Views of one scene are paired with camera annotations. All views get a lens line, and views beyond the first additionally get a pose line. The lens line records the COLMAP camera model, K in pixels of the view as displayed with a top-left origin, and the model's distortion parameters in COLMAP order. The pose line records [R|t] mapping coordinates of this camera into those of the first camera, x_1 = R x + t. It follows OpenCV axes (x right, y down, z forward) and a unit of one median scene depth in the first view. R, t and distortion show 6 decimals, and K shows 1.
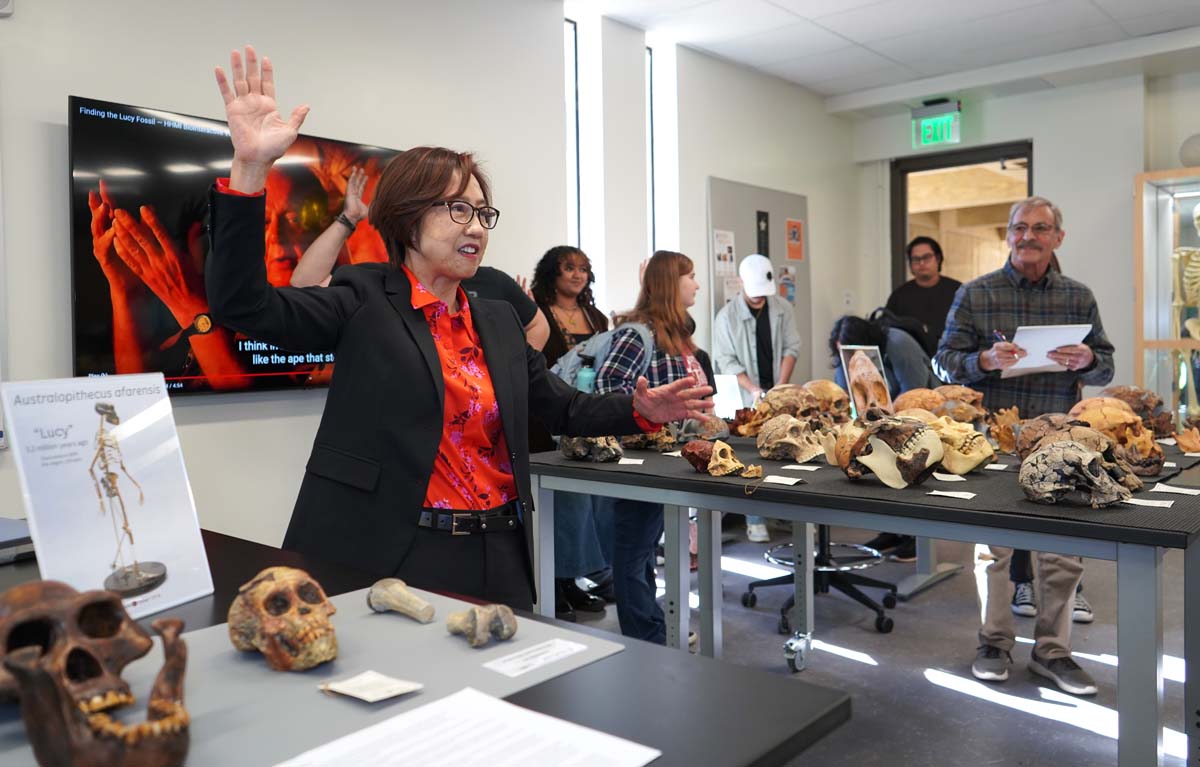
lens RADIAL K [[949.7, 0, 598.1], [0, 949.7, 387.2], [0, 0, 1]] dist [0.007736, 0.012274]
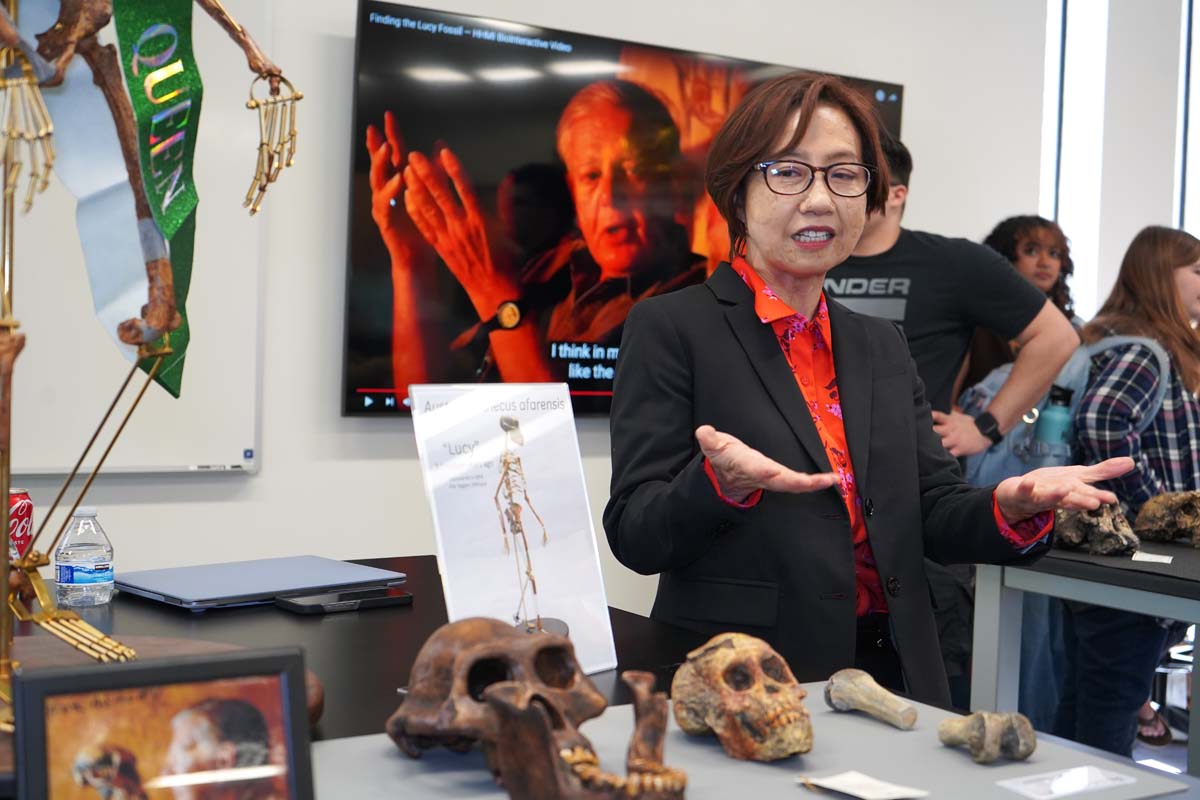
lens RADIAL K [[1595.0, 0, 601.9], [0, 1595.0, 394.2], [0, 0, 1]] dist [0.014513, 0.000000]
pose [[0.964214, 0.058011, -0.258700, -0.095964], [-0.064400, 0.997791, -0.016285, 0.014685], [0.257184, 0.032363, 0.965820, -0.300772]]
